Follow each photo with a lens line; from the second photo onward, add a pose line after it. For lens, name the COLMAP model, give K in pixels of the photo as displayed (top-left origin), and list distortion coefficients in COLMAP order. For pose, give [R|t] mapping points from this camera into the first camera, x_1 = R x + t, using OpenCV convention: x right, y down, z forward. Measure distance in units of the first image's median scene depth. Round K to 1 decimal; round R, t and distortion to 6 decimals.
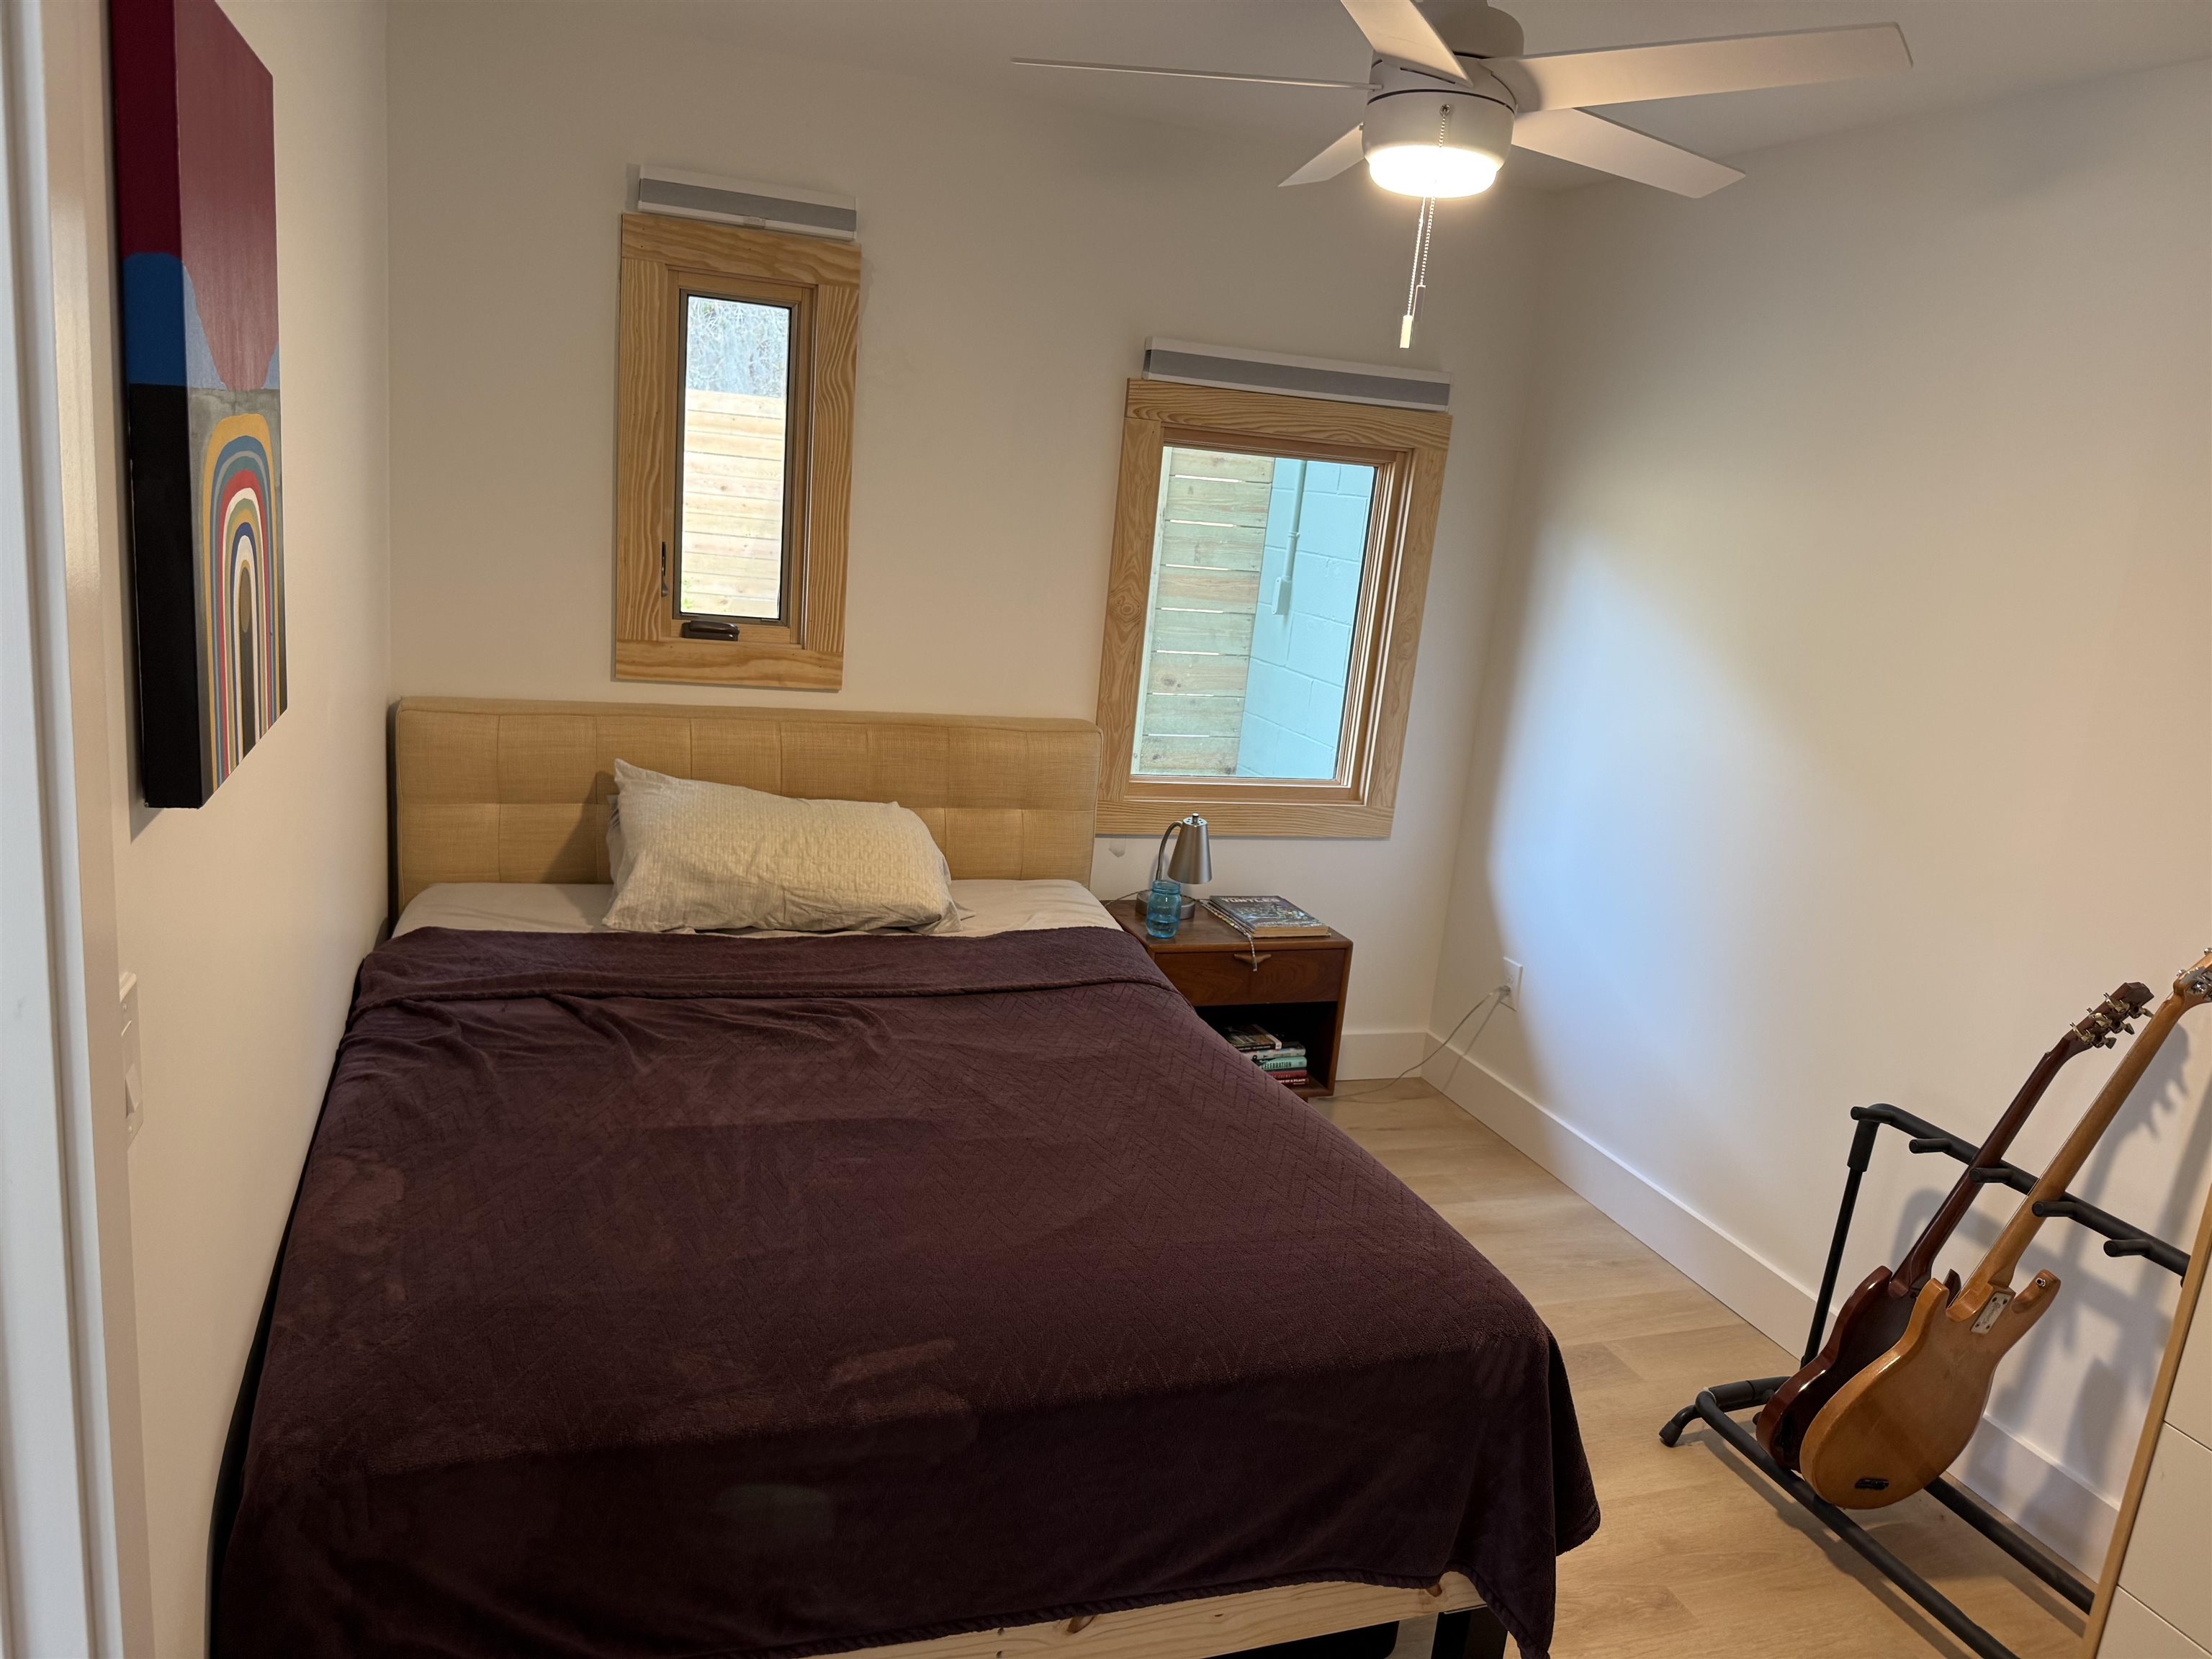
lens RADIAL K [[1542.8, 0, 1106.0], [0, 1542.8, 829.5], [0, 0, 1]] dist [0.124267, -0.191662]
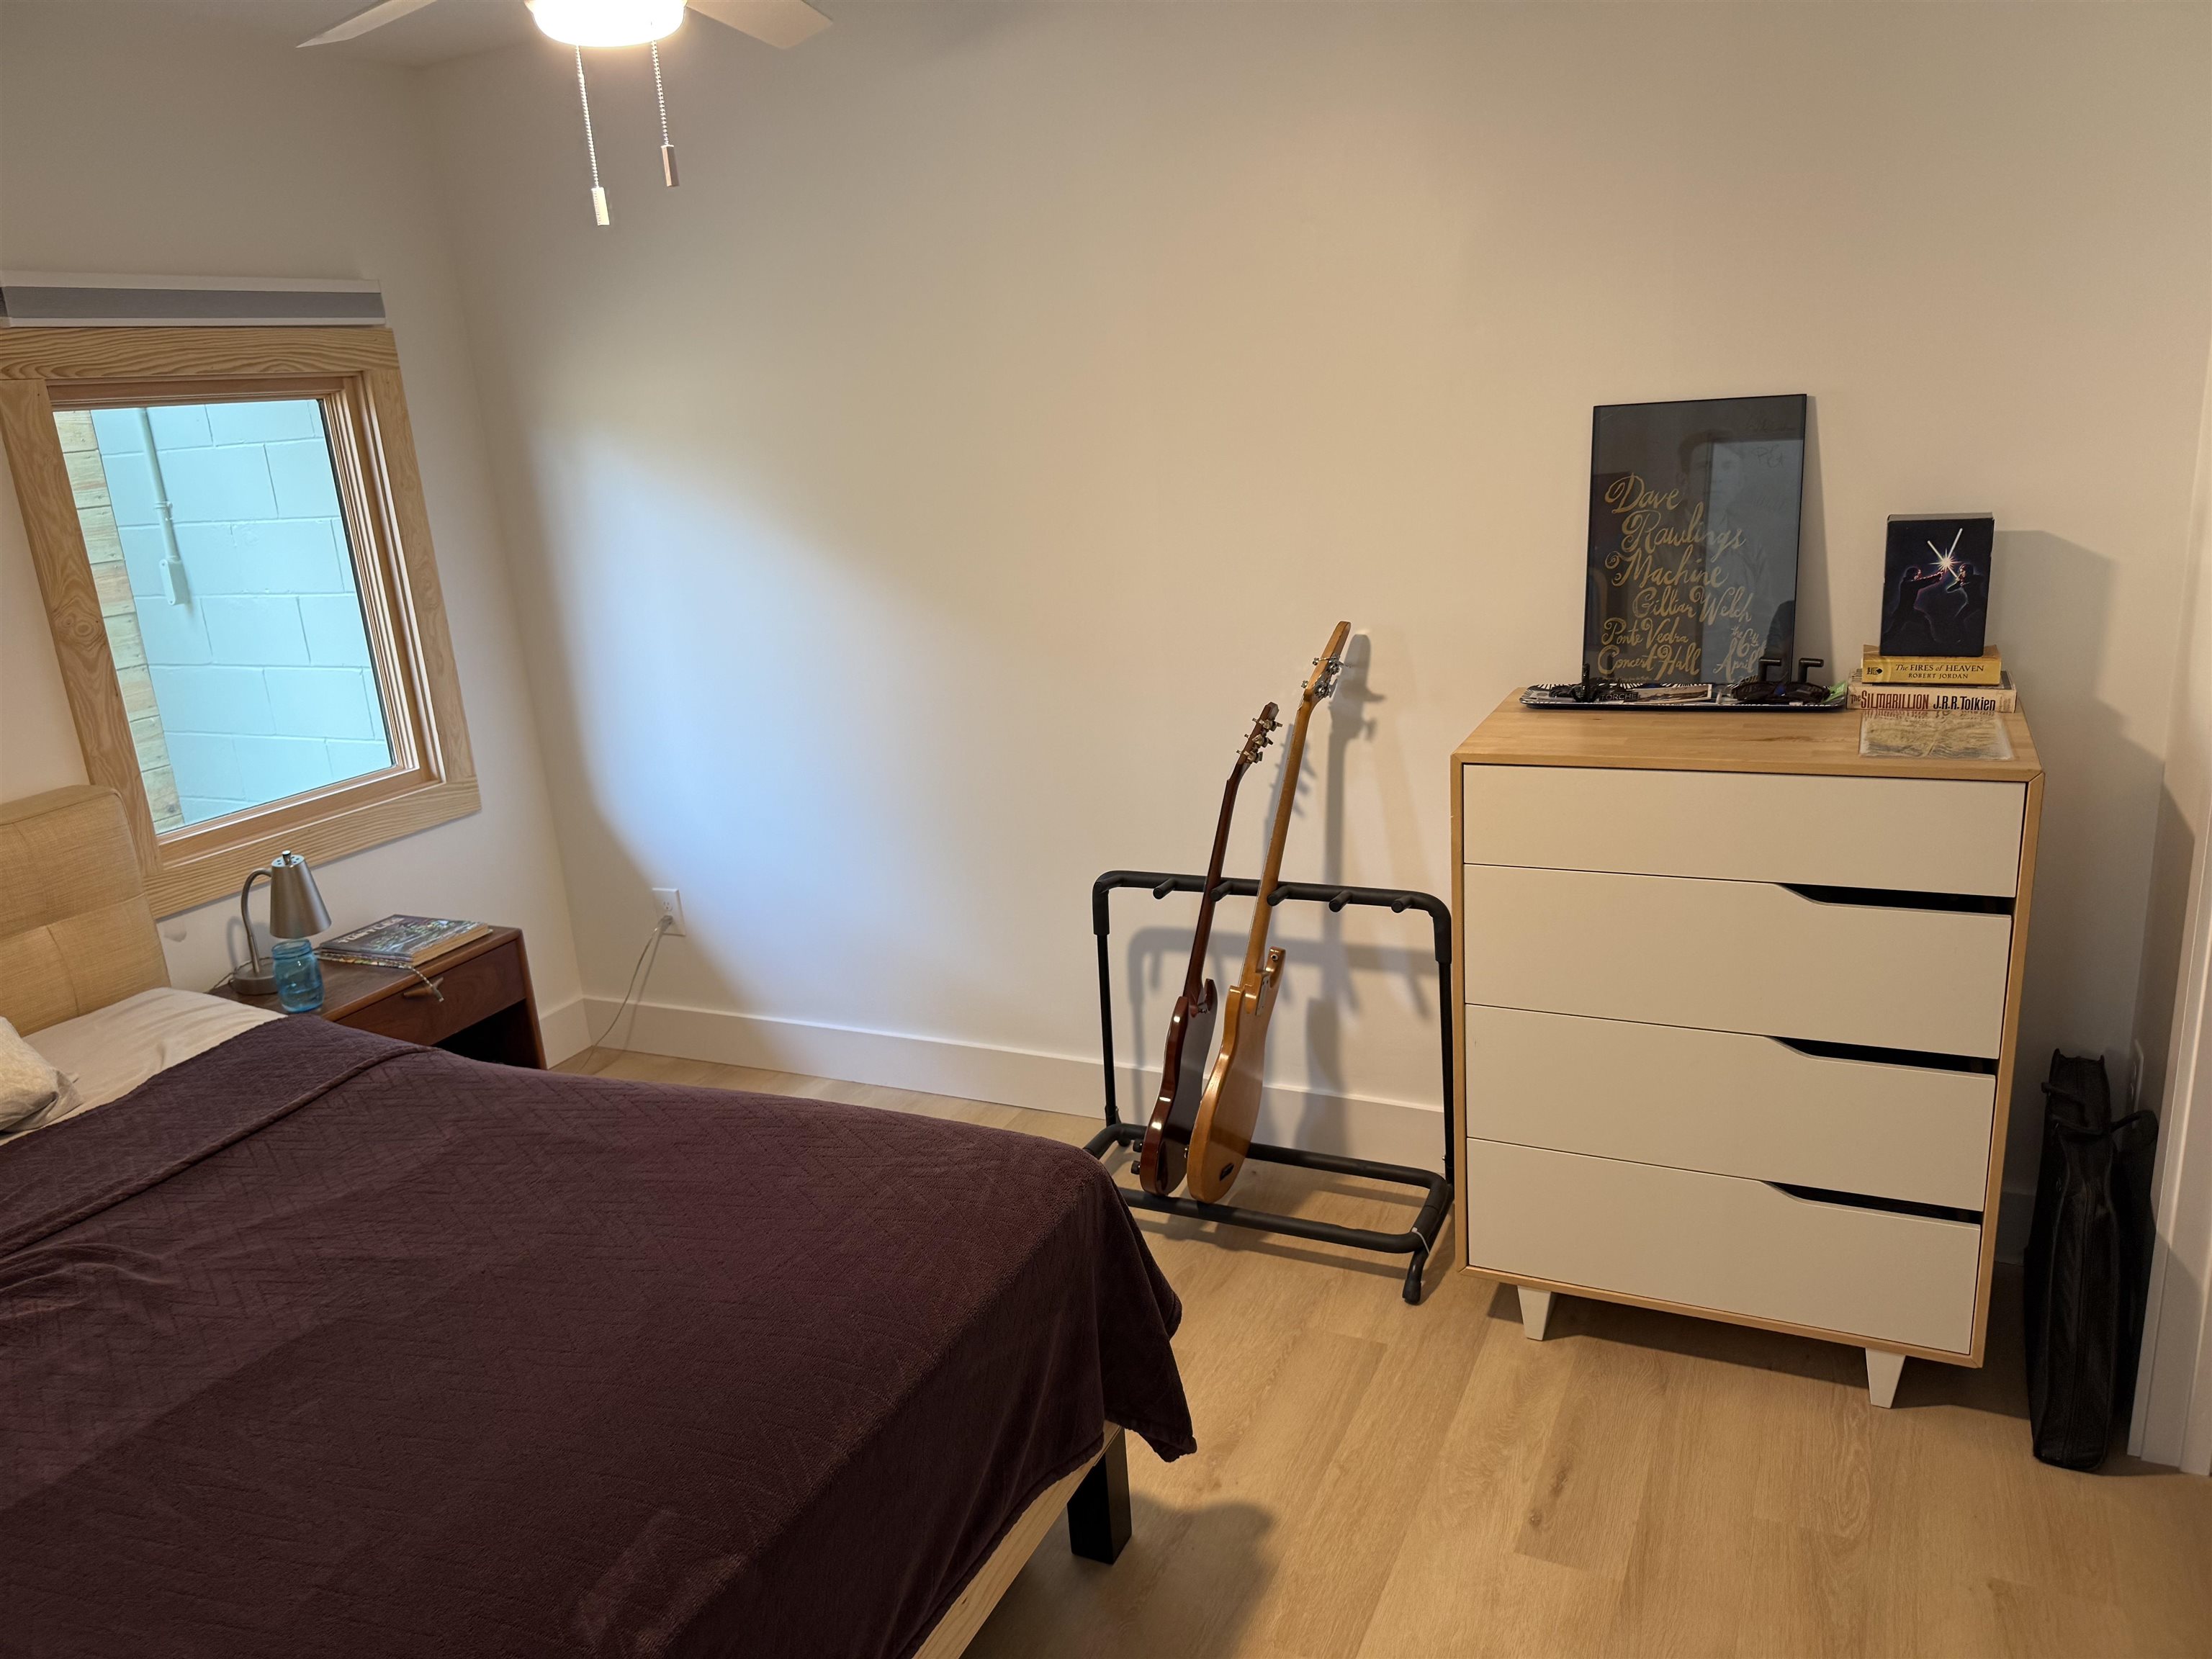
lens RADIAL K [[1555.6, 0, 1106.0], [0, 1555.6, 829.5], [0, 0, 1]] dist [0.040176, -0.063014]
pose [[0.696028, -0.327681, 0.638882, -0.162123], [0.291345, 0.942138, 0.165816, -0.032020], [-0.656250, 0.070723, 0.751222, 0.107739]]
